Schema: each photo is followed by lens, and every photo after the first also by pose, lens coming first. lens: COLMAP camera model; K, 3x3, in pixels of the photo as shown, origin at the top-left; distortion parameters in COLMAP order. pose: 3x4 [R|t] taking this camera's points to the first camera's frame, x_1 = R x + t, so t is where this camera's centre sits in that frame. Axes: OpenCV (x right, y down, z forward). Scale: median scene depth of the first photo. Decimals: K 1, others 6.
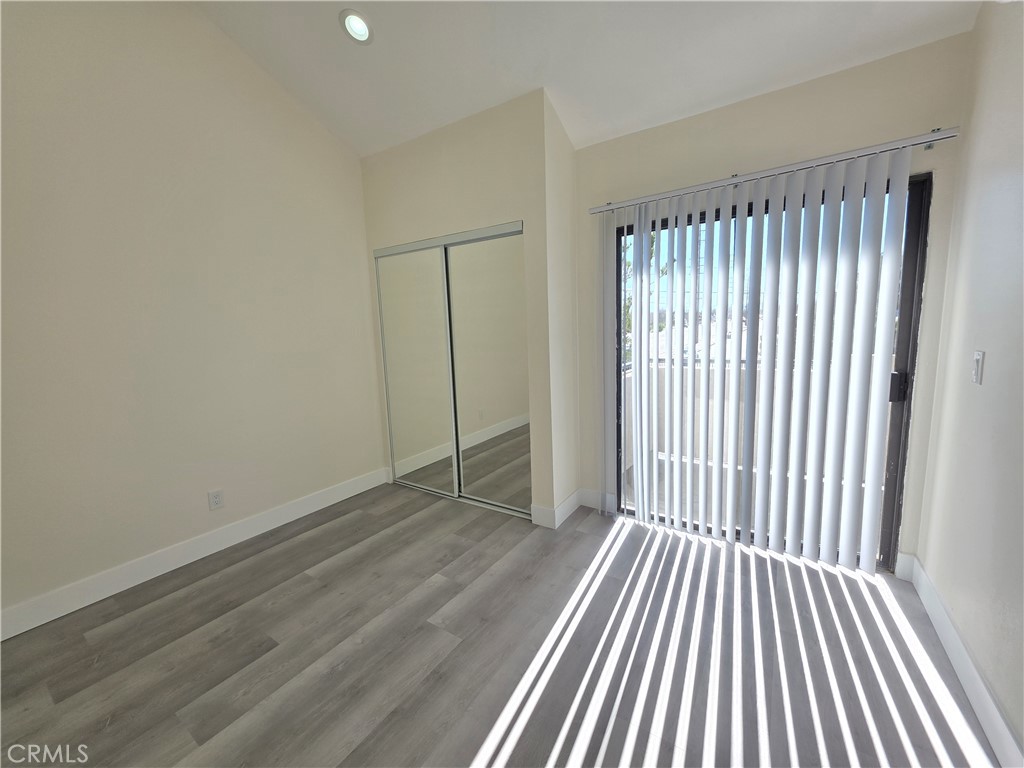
lens RADIAL K [[406.7, 0, 512.0], [0, 406.7, 384.0], [0, 0, 1]] dist [-0.000355, 0.000308]
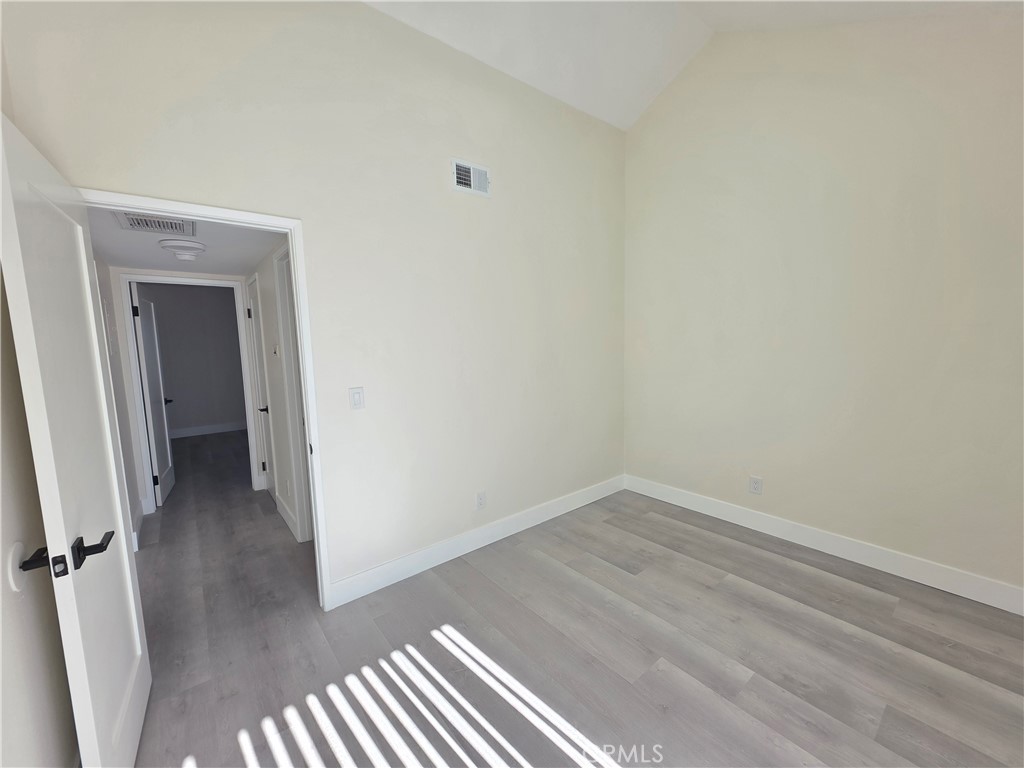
lens RADIAL K [[406.7, 0, 512.0], [0, 406.7, 384.0], [0, 0, 1]] dist [-0.000355, 0.000308]
pose [[-0.289576, 0.154617, -0.944584, 0.590428], [-0.095159, 0.977327, 0.189149, -0.171930], [0.952413, 0.144658, -0.268297, 0.683763]]
